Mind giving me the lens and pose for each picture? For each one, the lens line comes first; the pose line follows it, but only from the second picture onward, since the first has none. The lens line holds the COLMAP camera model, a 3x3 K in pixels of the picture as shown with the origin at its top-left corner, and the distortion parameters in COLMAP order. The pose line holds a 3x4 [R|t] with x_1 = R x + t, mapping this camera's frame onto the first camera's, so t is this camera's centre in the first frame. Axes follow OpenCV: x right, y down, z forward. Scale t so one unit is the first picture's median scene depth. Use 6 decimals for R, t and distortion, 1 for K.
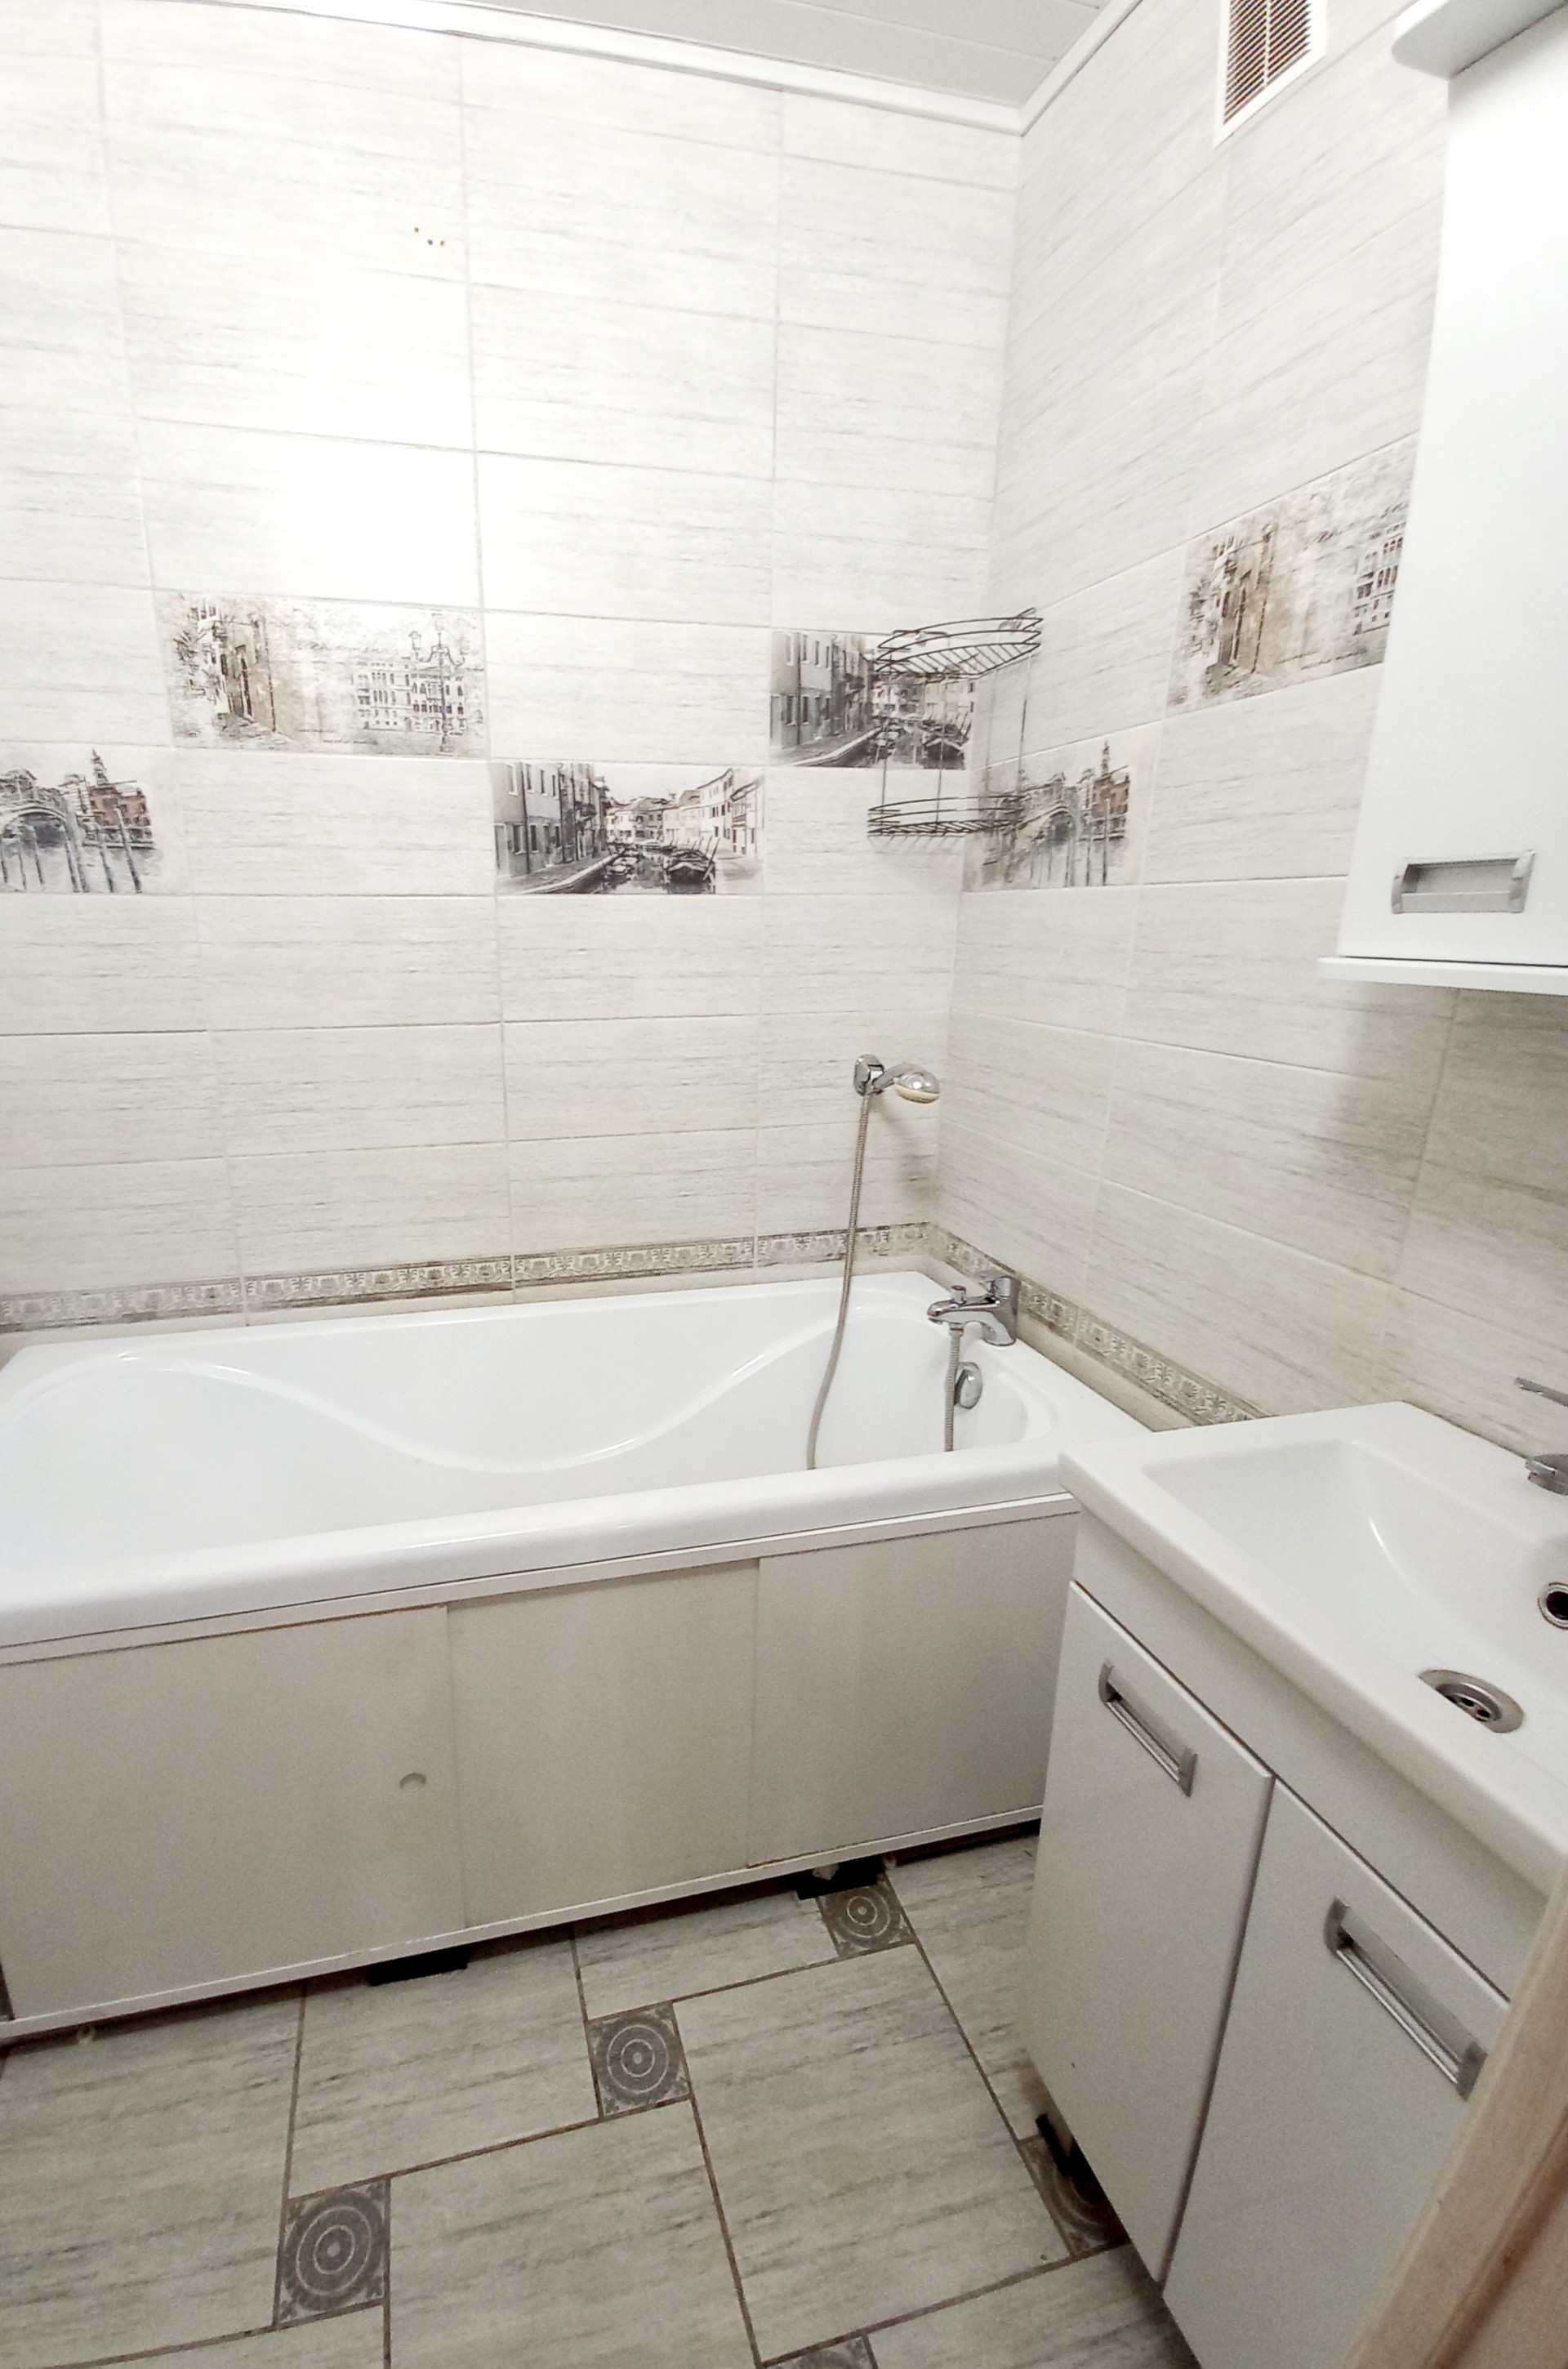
lens RADIAL K [[981.5, 0, 651.0], [0, 981.5, 1184.4], [0, 0, 1]] dist [-0.006297, -0.003143]
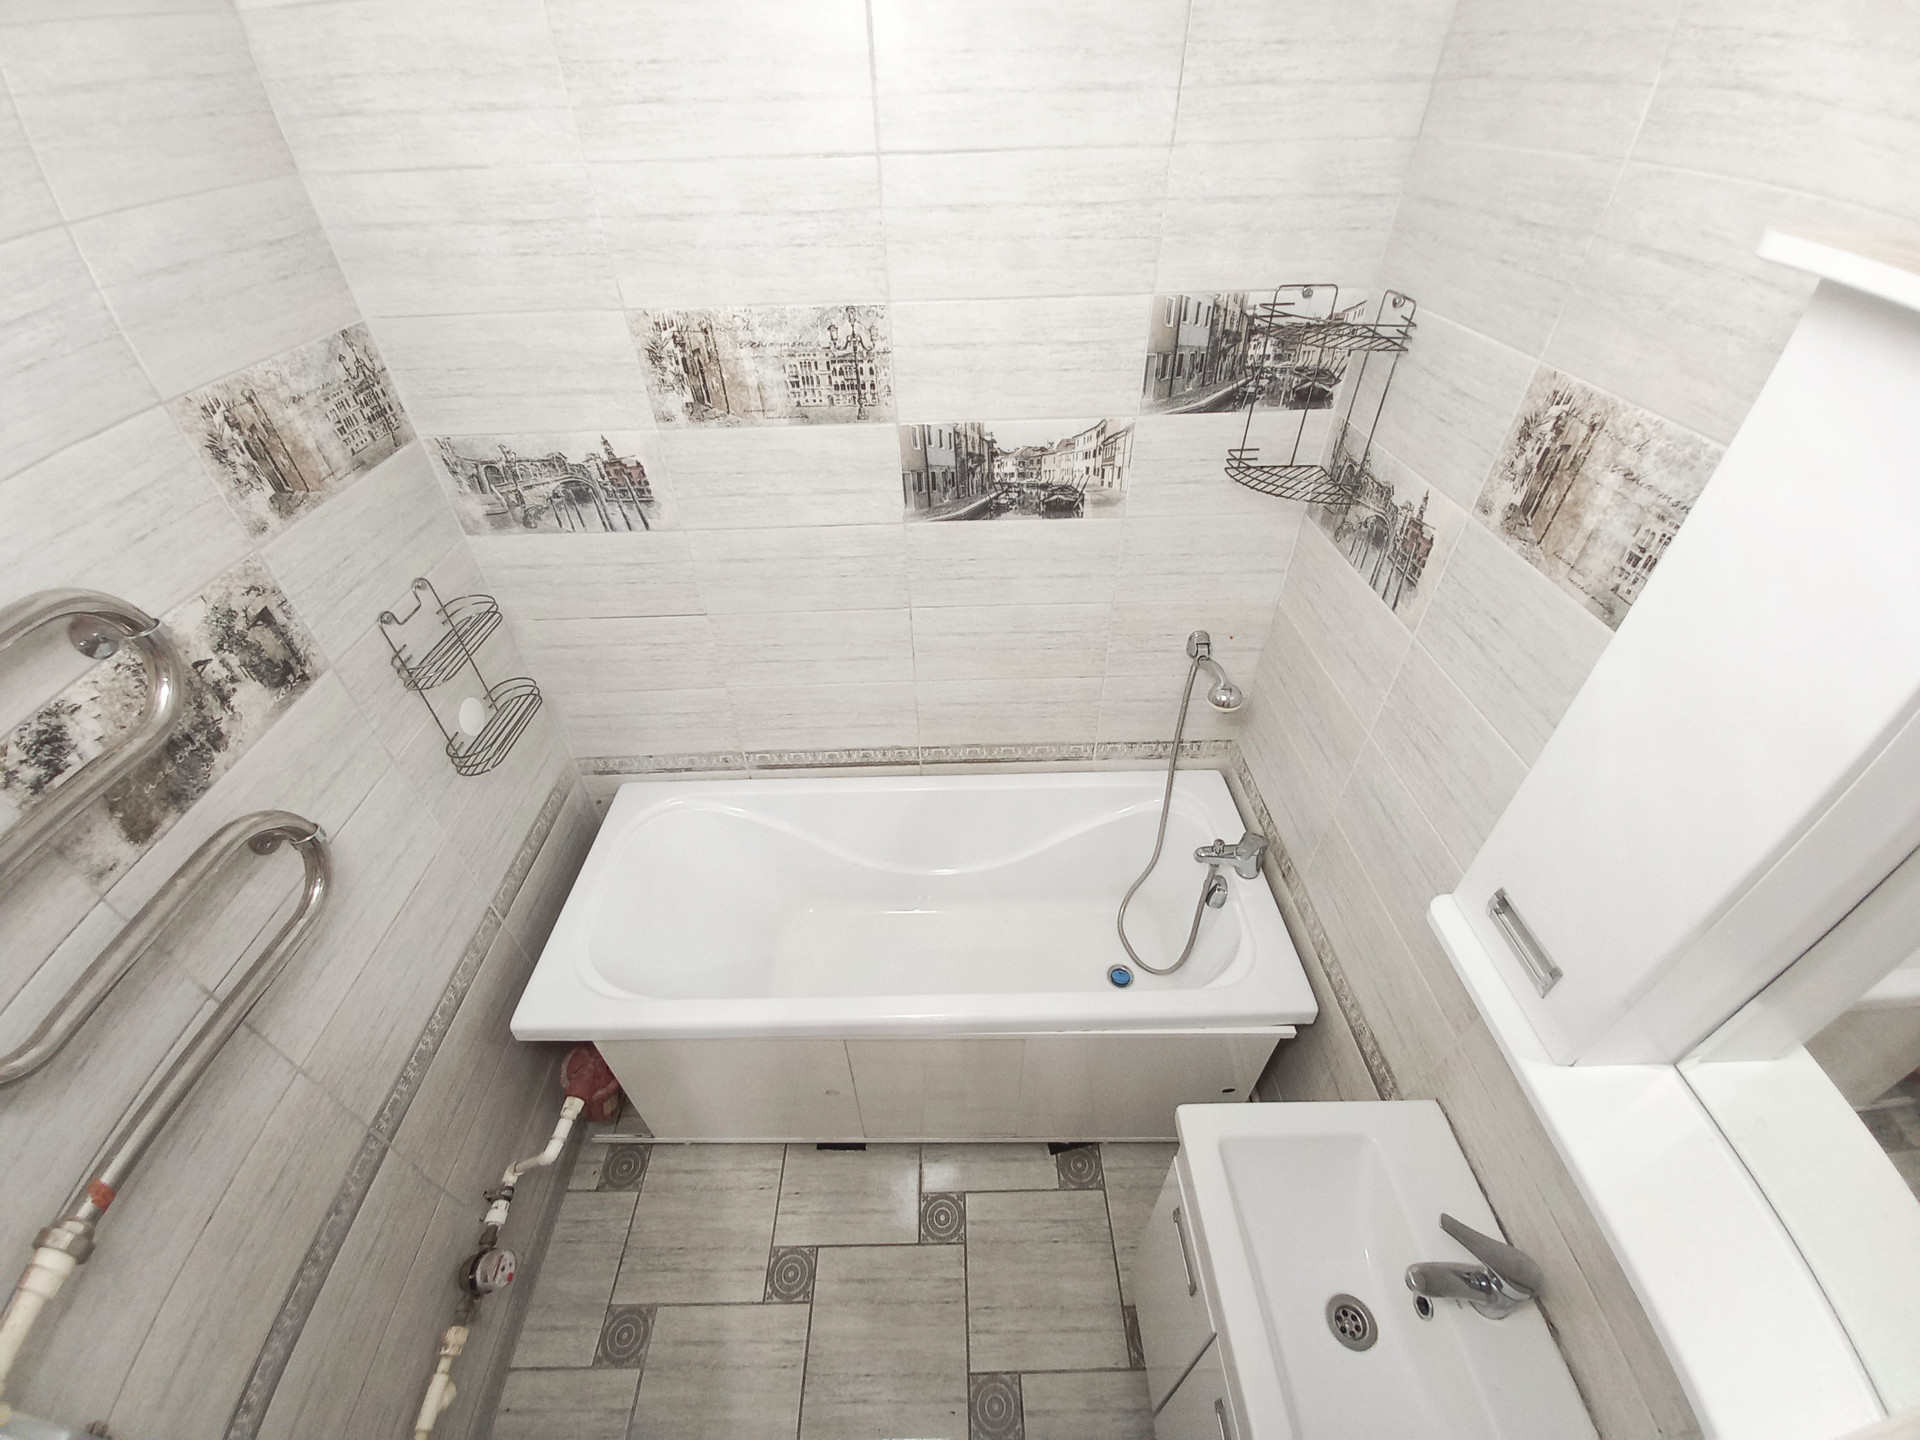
lens RADIAL K [[764.1, 0, 949.1], [0, 764.1, 719.5], [0, 0, 1]] dist [-0.000498, -0.005714]
pose [[0.975835, 0.123860, -0.180013, 0.118798], [-0.038441, 0.908289, 0.416573, -0.516088], [0.215101, -0.399586, 0.891102, 0.021429]]
